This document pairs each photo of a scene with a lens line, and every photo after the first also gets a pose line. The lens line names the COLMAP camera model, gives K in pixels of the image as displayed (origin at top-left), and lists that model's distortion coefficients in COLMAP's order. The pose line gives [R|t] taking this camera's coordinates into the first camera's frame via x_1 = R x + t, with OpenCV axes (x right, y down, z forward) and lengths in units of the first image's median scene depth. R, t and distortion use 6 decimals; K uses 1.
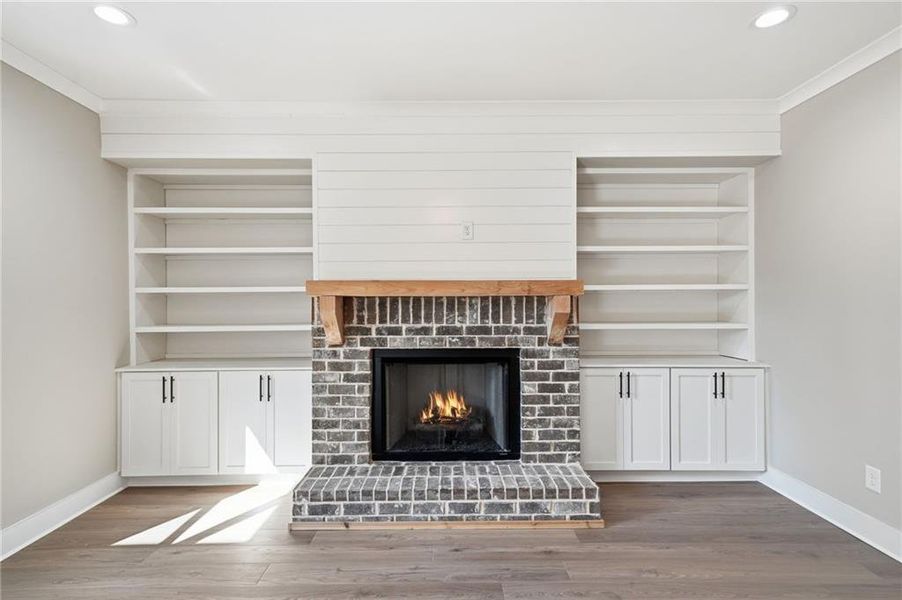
lens RADIAL K [[463.8, 0, 452.6], [0, 463.8, 298.6], [0, 0, 1]] dist [0.020470, 0.000482]
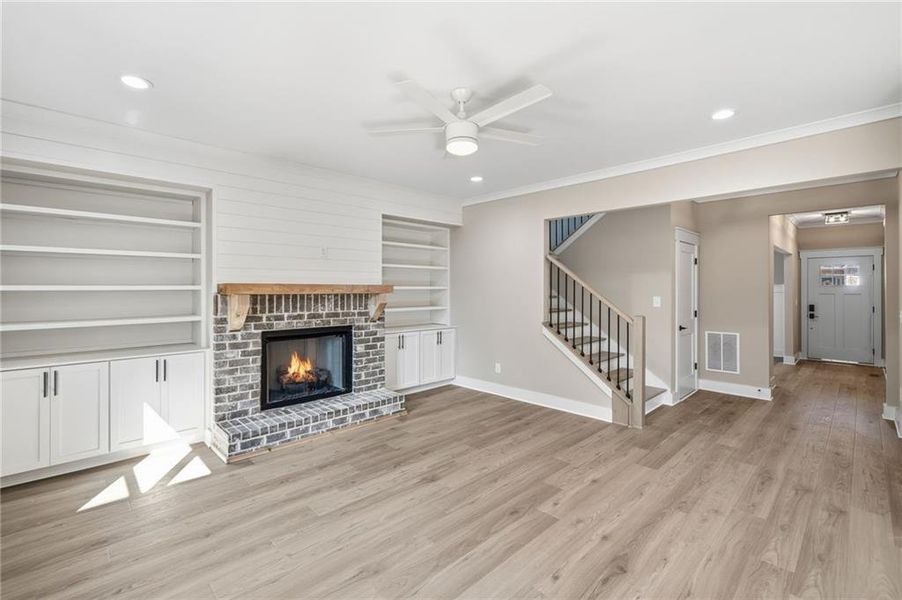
lens RADIAL K [[414.5, 0, 454.9], [0, 414.5, 278.7], [0, 0, 1]] dist [0.001746, 0.000434]
pose [[0.711735, 0.021266, 0.702126, -0.647901], [-0.007545, 0.999715, -0.022631, -0.027428], [-0.702407, 0.010810, 0.711693, -0.312344]]
